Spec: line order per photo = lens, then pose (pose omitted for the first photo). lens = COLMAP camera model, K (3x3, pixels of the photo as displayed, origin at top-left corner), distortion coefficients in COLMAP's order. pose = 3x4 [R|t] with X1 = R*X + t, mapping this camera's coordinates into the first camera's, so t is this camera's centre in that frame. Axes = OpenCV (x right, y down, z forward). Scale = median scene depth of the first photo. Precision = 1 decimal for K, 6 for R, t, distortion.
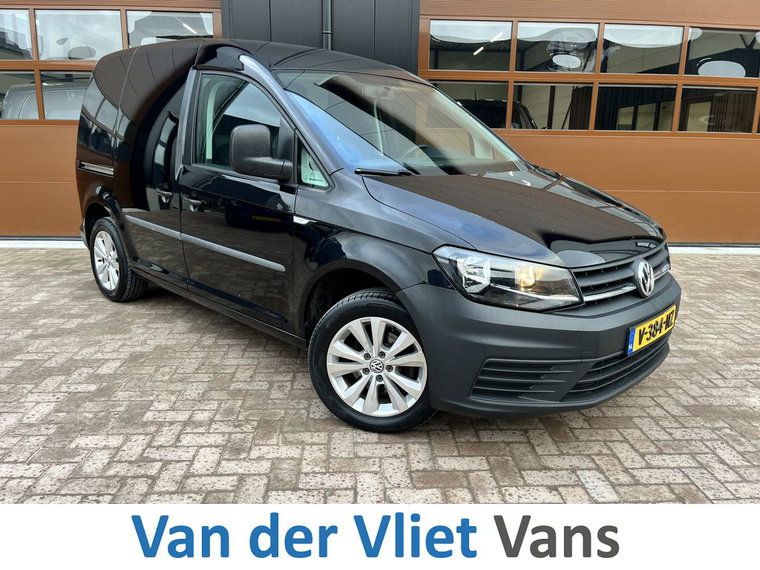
lens RADIAL K [[582.3, 0, 381.5], [0, 582.3, 285.7], [0, 0, 1]] dist [0.060278, -0.086613]
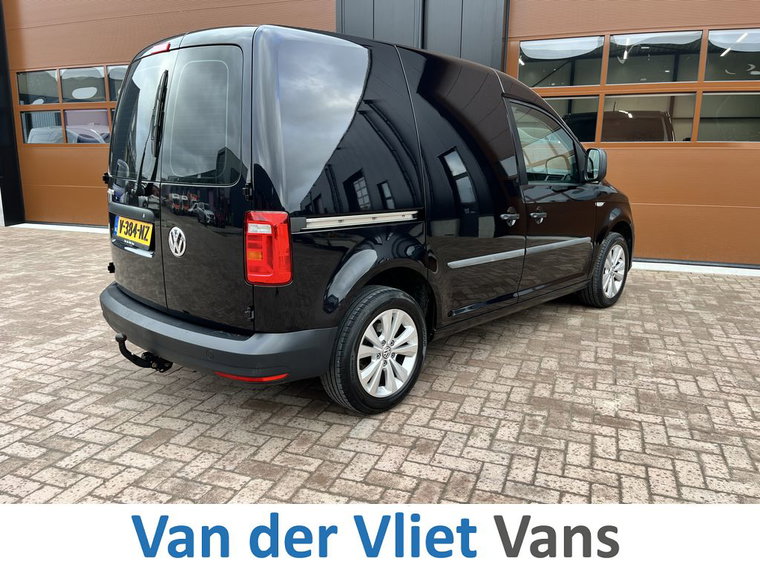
lens RADIAL K [[582.3, 0, 382.4], [0, 582.3, 288.2], [0, 0, 1]] dist [0.060278, -0.086613]
pose [[0.917766, 0.075910, -0.389798, 0.643130], [-0.083209, 0.996530, -0.001845, 0.027122], [0.388305, 0.034128, 0.920899, -0.116938]]
